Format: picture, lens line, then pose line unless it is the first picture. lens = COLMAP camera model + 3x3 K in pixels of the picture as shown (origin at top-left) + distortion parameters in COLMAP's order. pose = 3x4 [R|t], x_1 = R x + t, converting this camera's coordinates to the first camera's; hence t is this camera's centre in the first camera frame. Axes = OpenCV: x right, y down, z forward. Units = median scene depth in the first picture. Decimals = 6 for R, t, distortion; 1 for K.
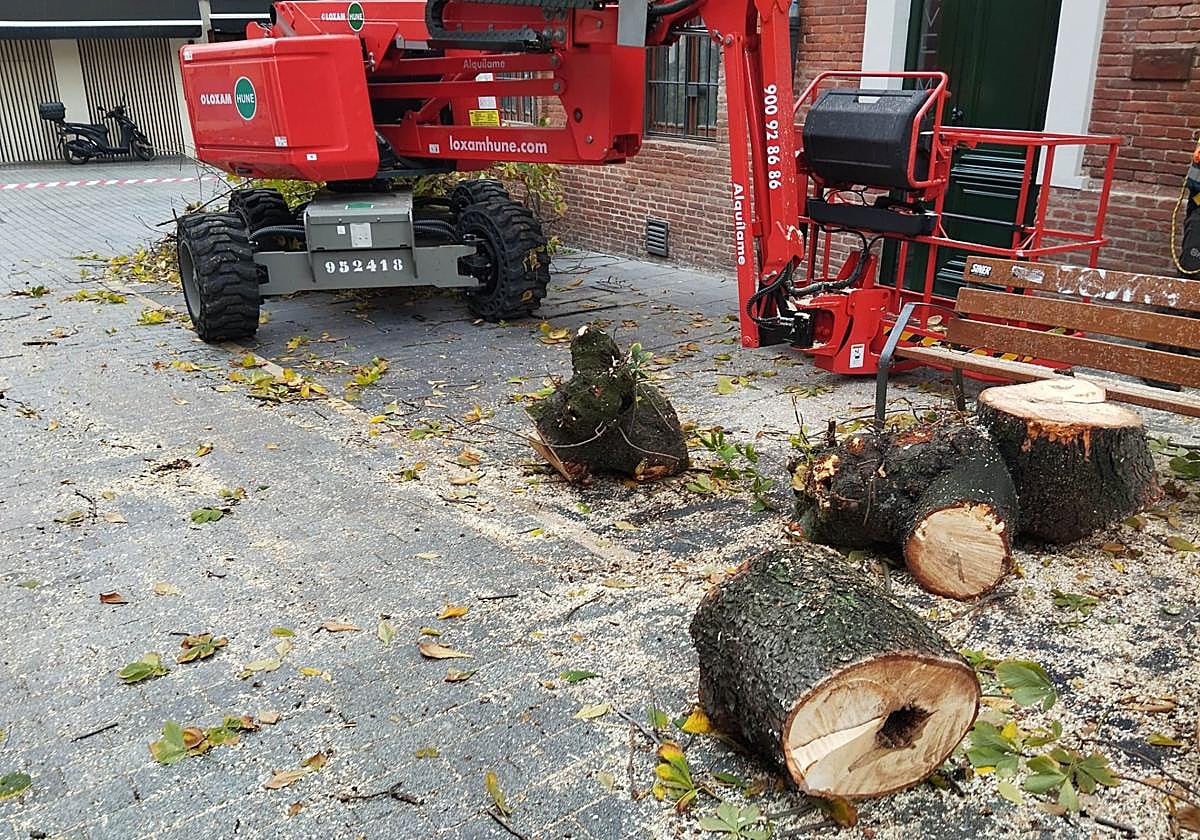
lens RADIAL K [[1029.0, 0, 586.9], [0, 1029.0, 455.3], [0, 0, 1]] dist [0.062701, -0.125755]
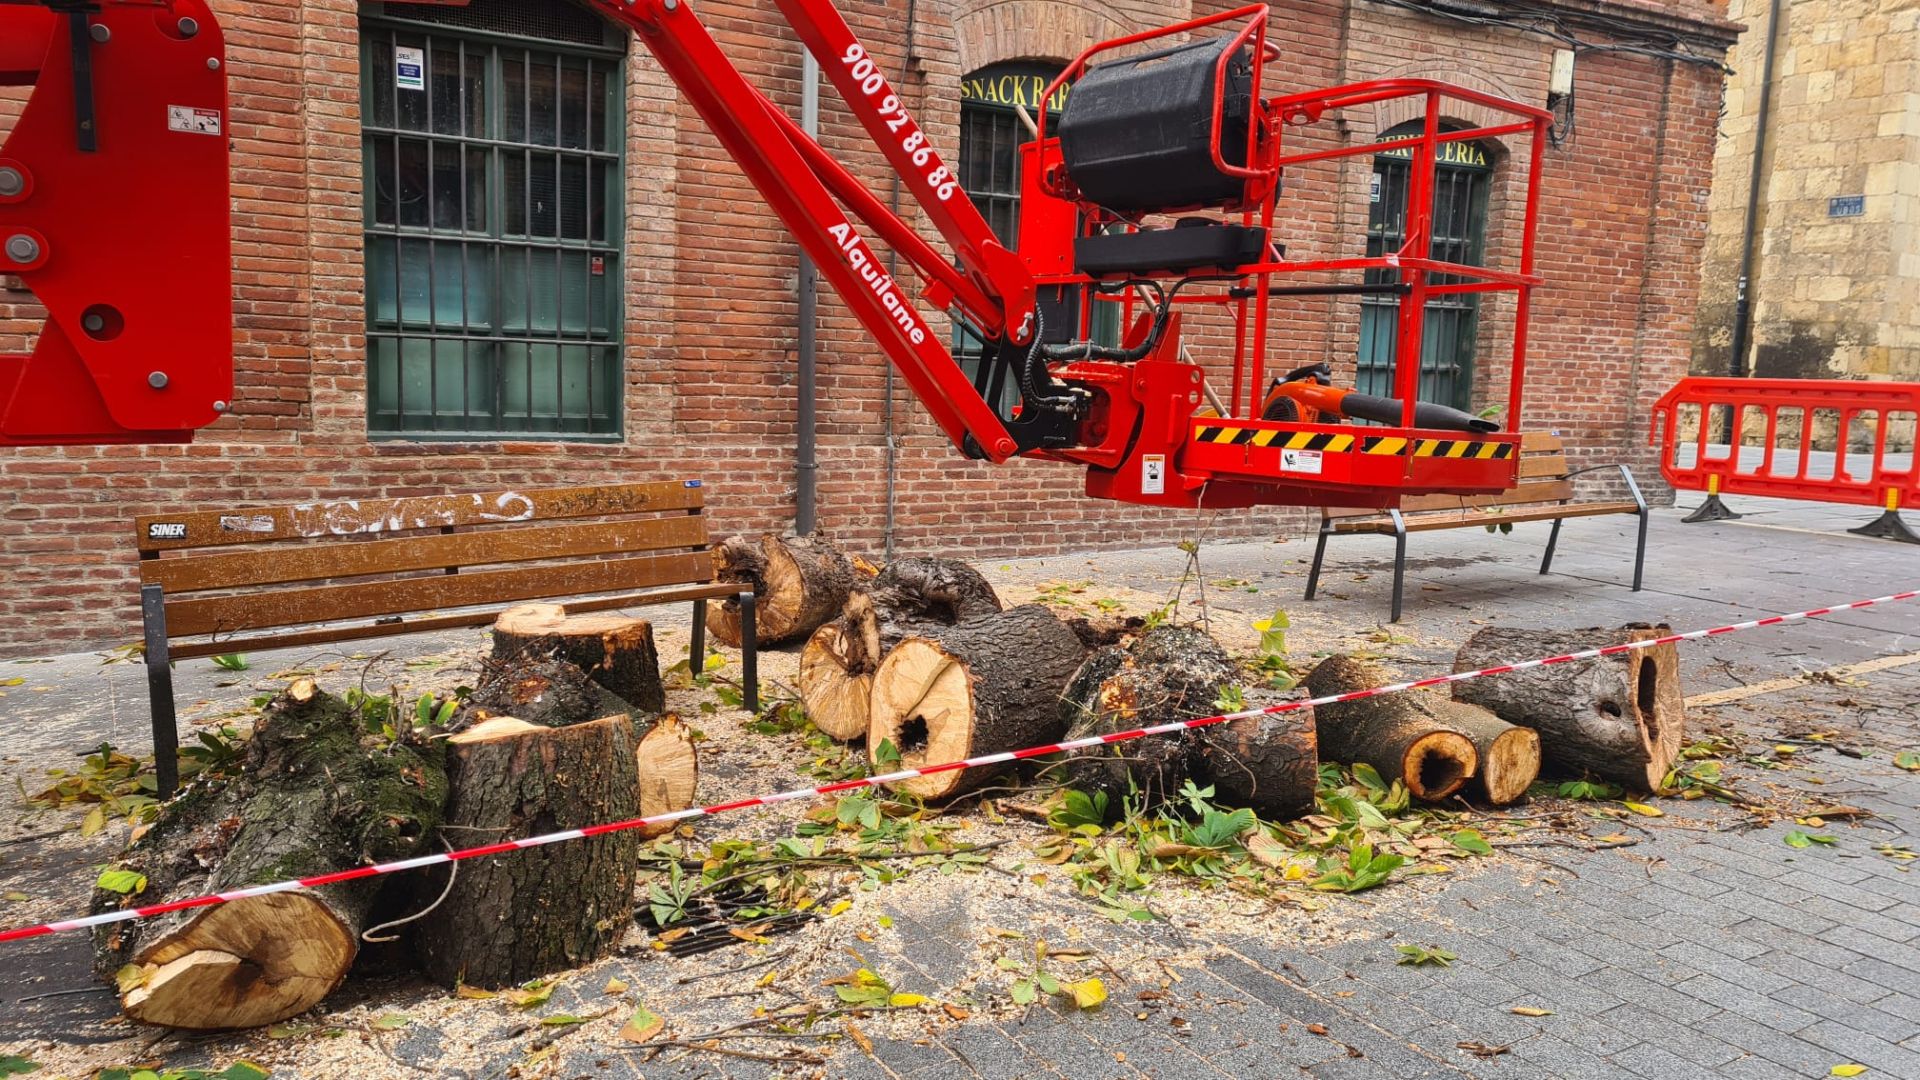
lens RADIAL K [[1434.6, 0, 979.1], [0, 1434.6, 530.8], [0, 0, 1]] dist [0.076461, -0.044585]
pose [[0.095515, -0.105881, 0.989781, -0.756157], [0.323697, 0.943590, 0.069703, -0.097586], [-0.941327, 0.313732, 0.124401, 0.483540]]
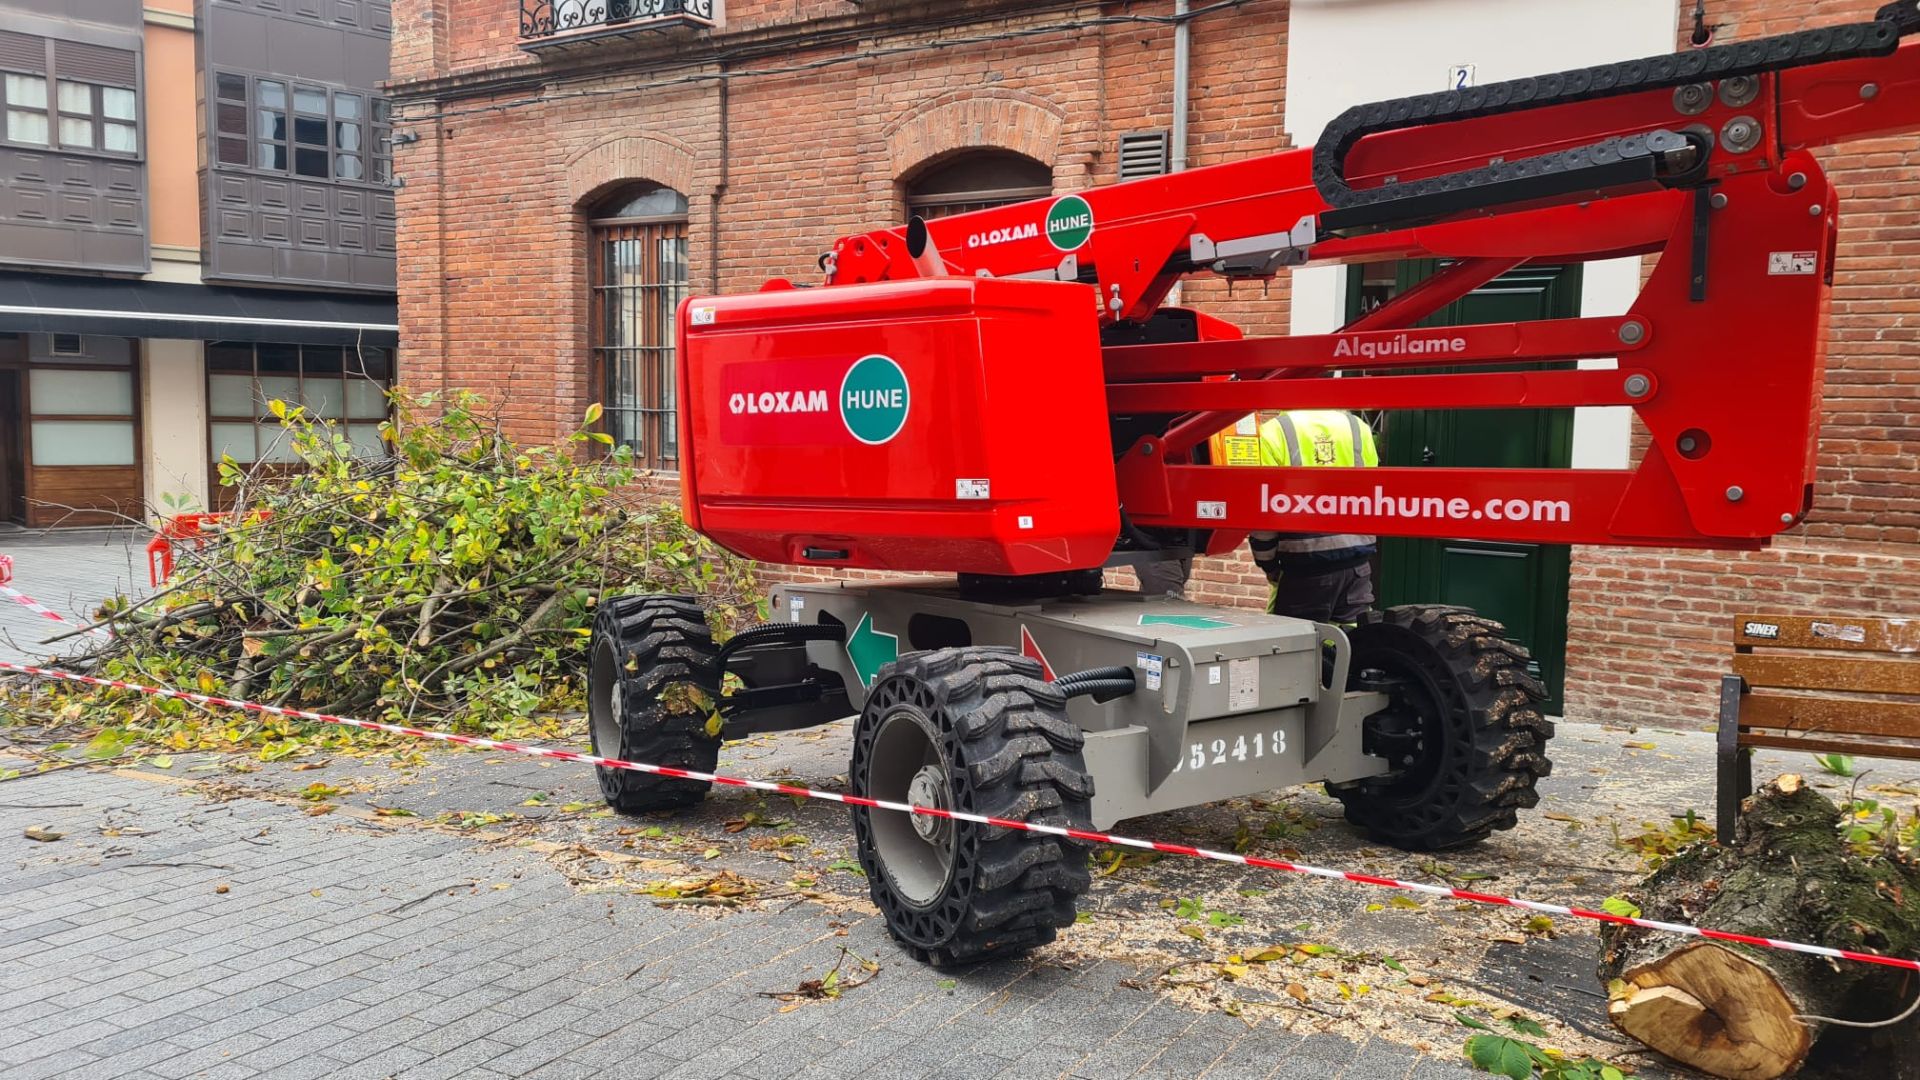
lens RADIAL K [[1434.6, 0, 972.1], [0, 1434.6, 528.5], [0, 0, 1]] dist [0.076461, -0.044585]
pose [[0.922570, -0.001128, 0.385828, -0.792827], [0.109130, 0.959925, -0.258137, -0.050512], [-0.370075, 0.280255, 0.885721, 0.319011]]
